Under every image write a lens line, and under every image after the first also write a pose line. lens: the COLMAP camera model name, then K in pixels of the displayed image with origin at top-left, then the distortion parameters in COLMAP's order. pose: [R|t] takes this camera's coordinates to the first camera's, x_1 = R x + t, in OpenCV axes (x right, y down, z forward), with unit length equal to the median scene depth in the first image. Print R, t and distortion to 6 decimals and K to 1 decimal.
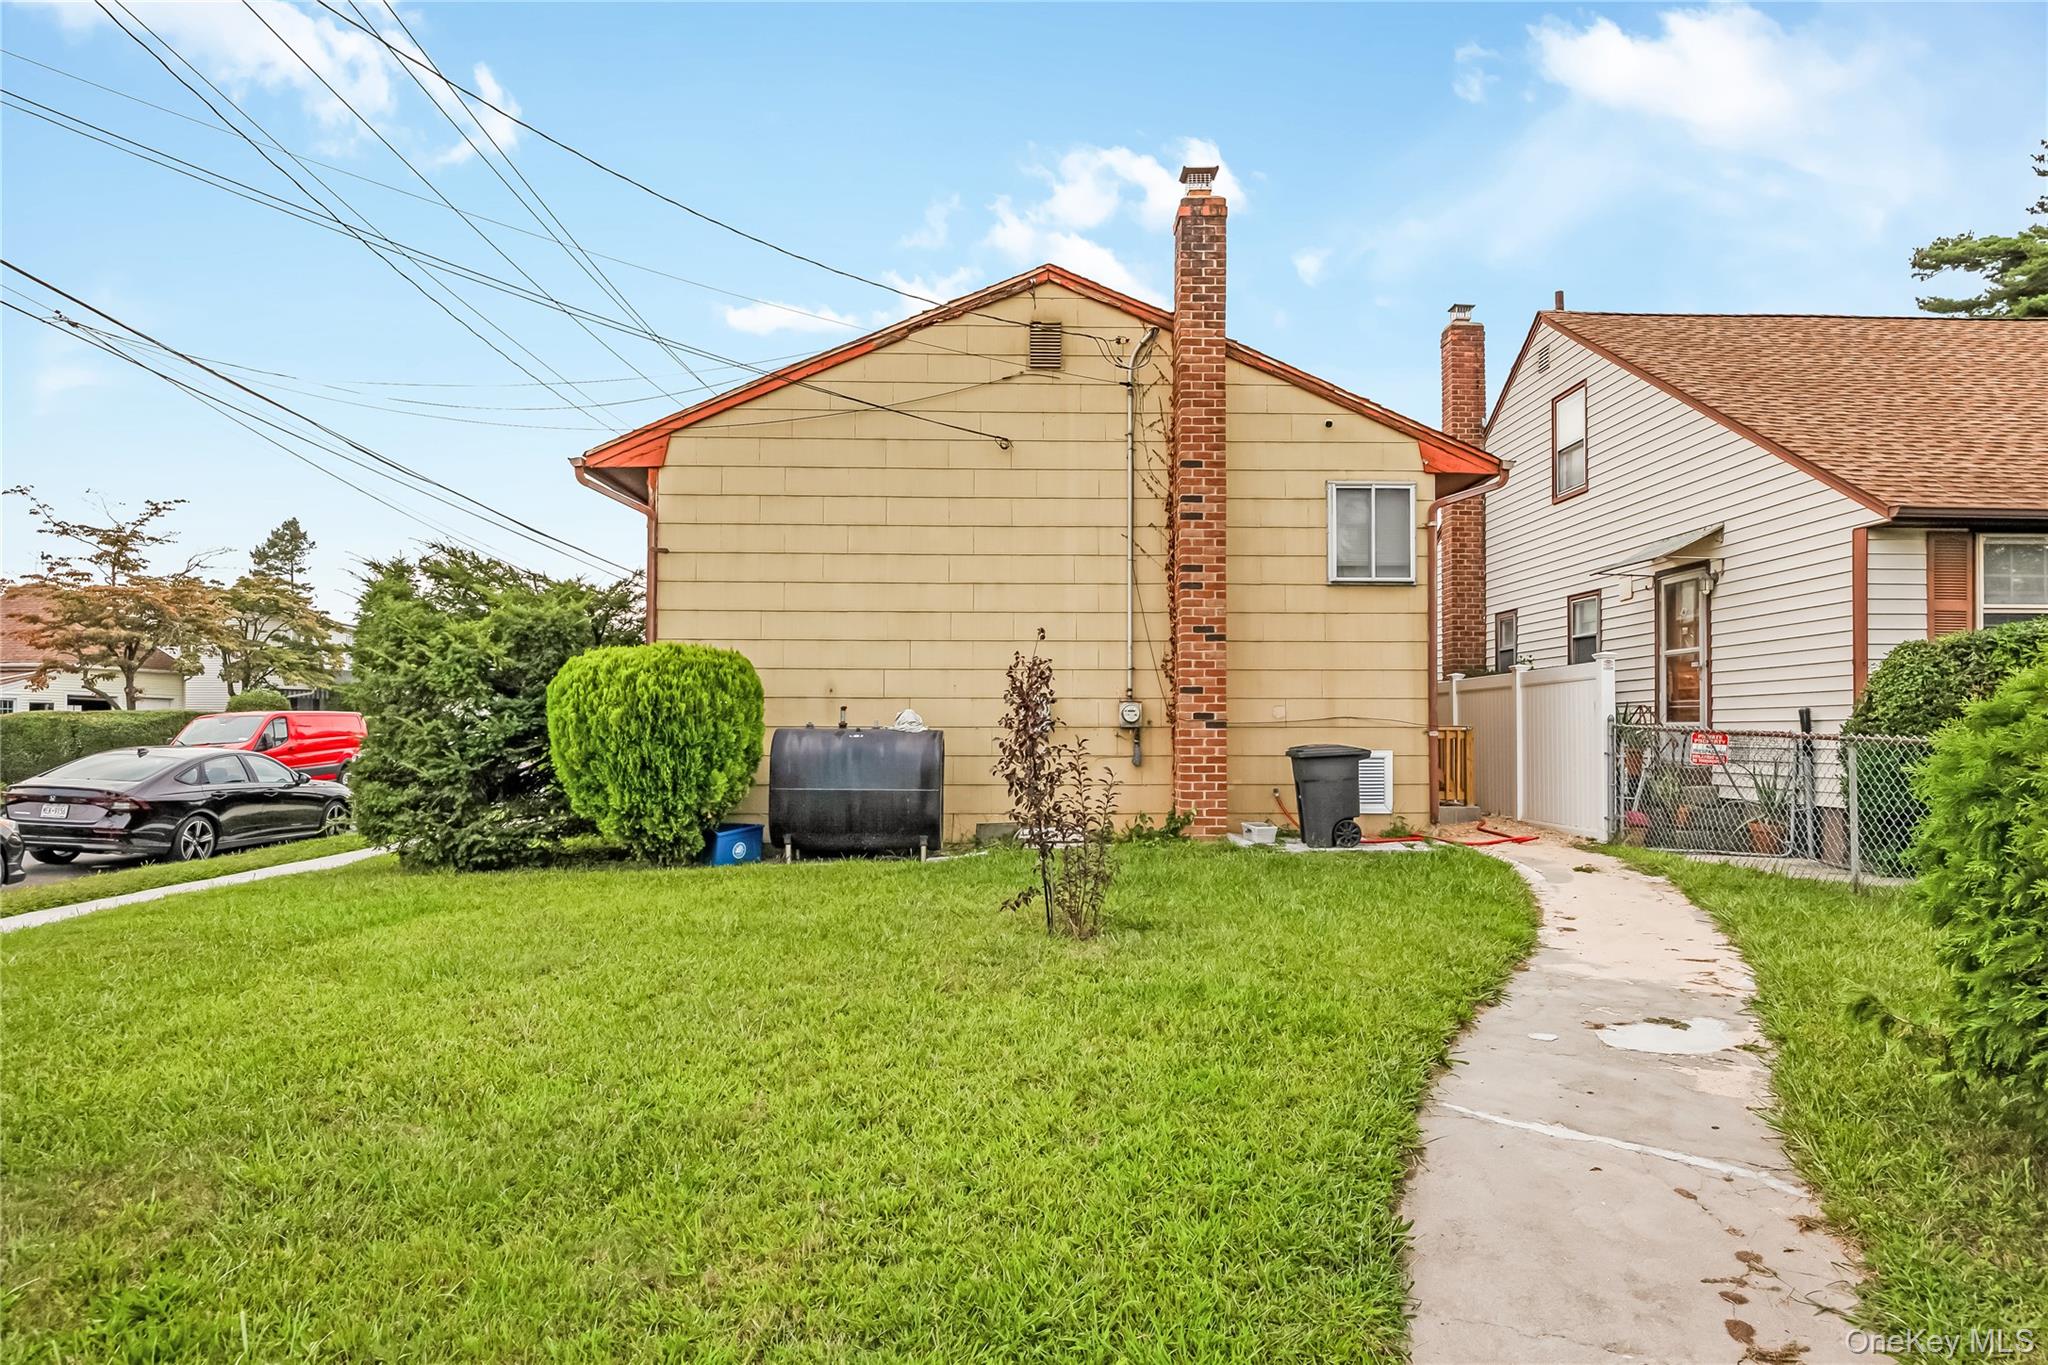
lens RADIAL K [[1180.2, 0, 1031.7], [0, 1180.2, 720.2], [0, 0, 1]] dist [0.002113, -0.001230]
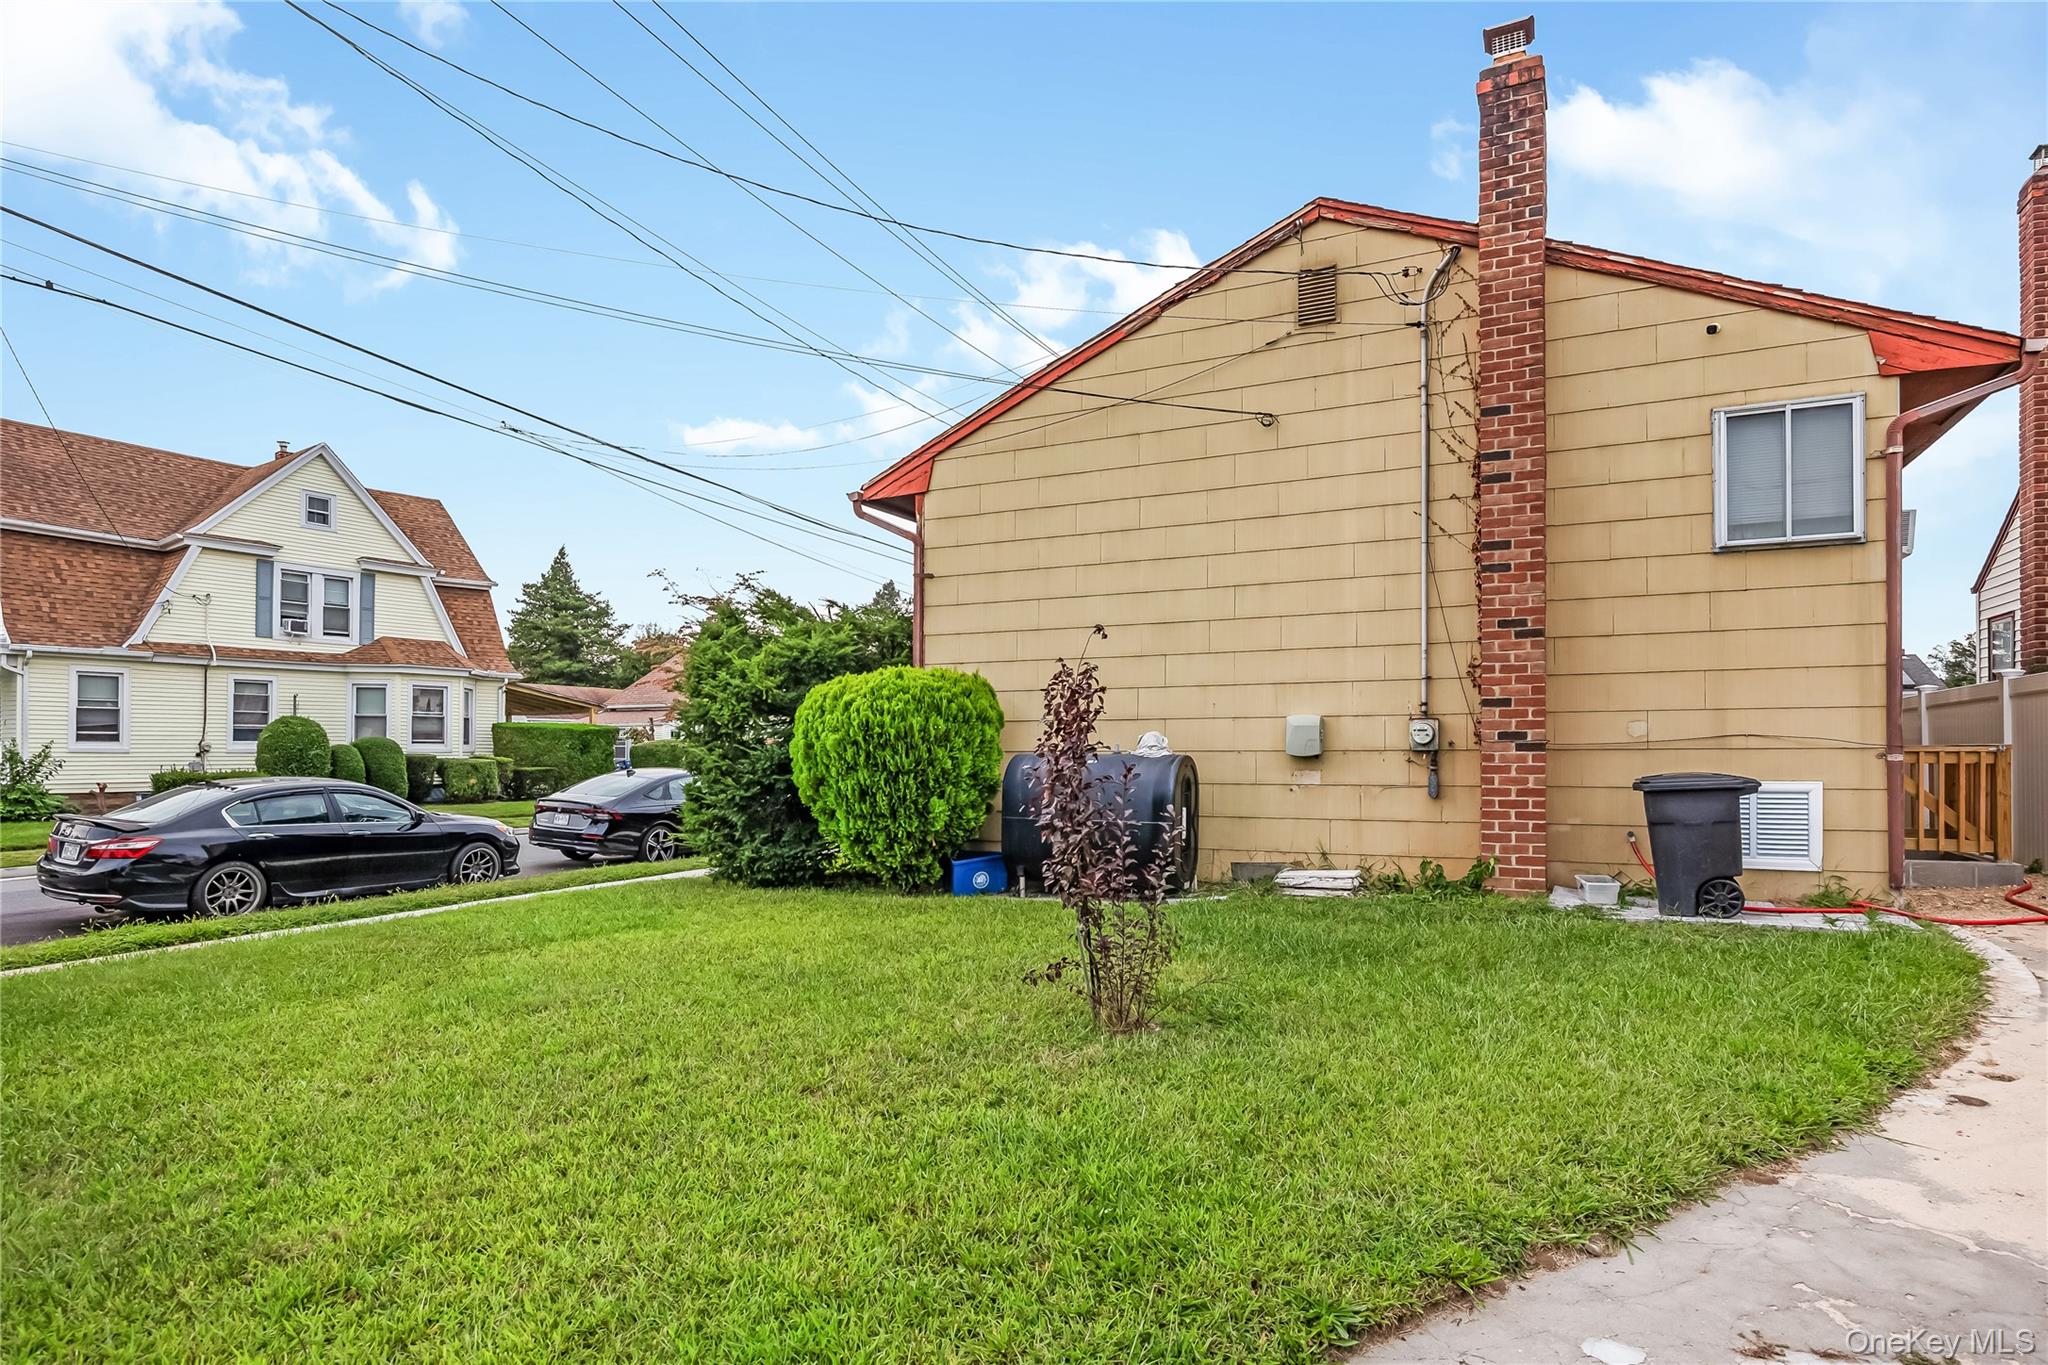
lens RADIAL K [[1113.7, 0, 1009.9], [0, 1113.7, 758.6], [0, 0, 1]] dist [-0.004203, -0.003680]
pose [[0.884911, -0.001405, -0.465758, 0.187347], [0.009309, 0.999849, 0.014670, -0.002100], [0.465667, -0.017317, 0.884791, 0.193674]]
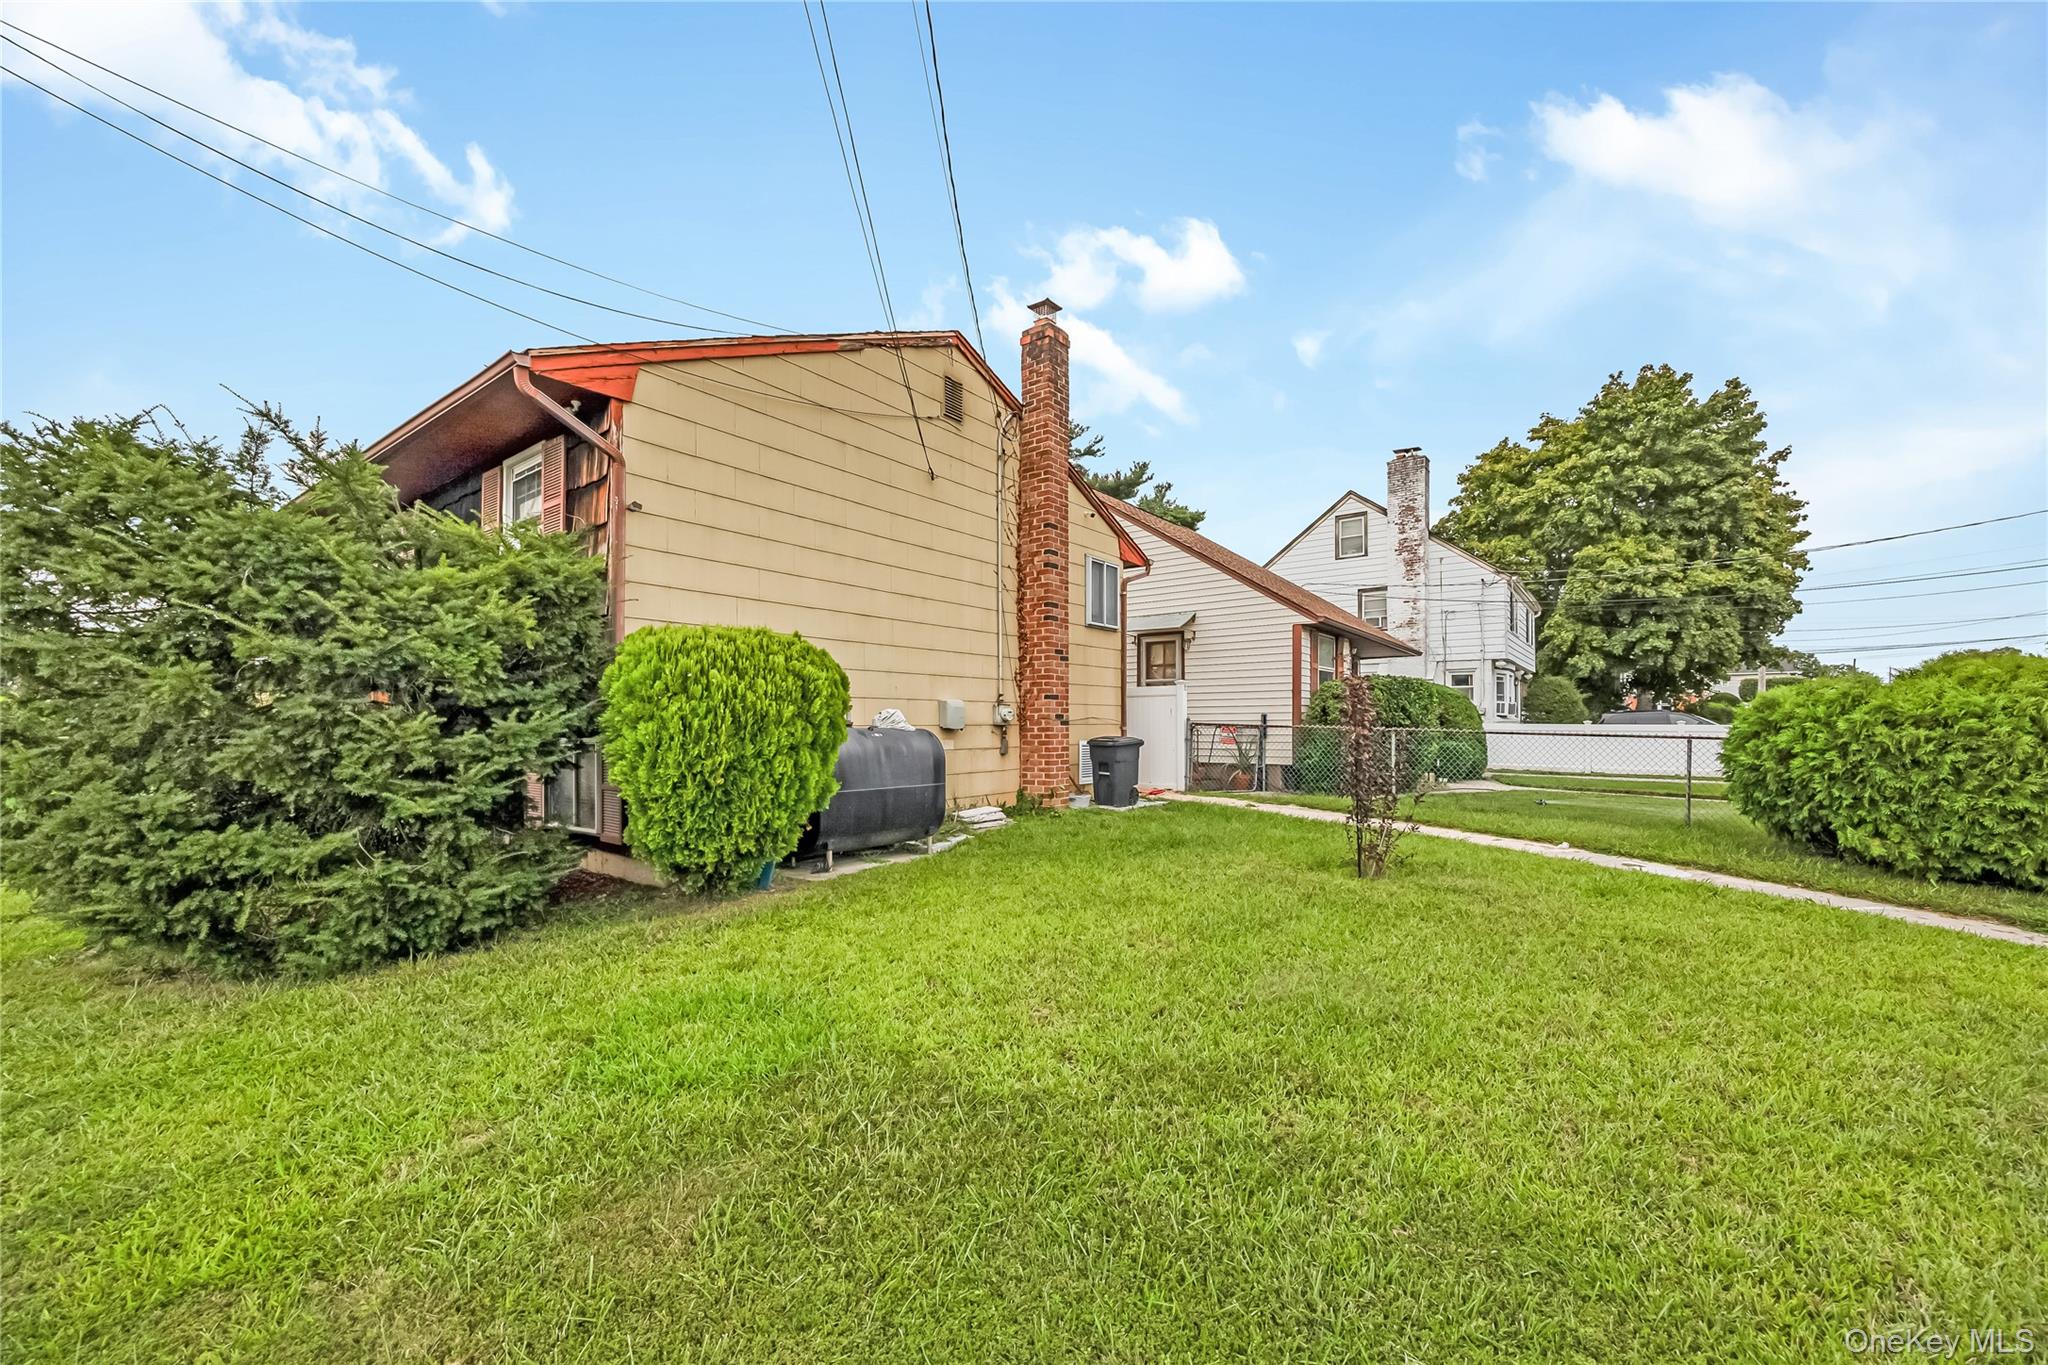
lens RADIAL K [[798.2, 0, 1020.5], [0, 798.2, 716.2], [0, 0, 1]] dist [0.015897, -0.001501]
pose [[0.632218, 0.004853, 0.774775, -0.563401], [-0.005687, 0.999983, -0.001623, -0.002280], [-0.774770, -0.003380, 0.632234, 0.446749]]
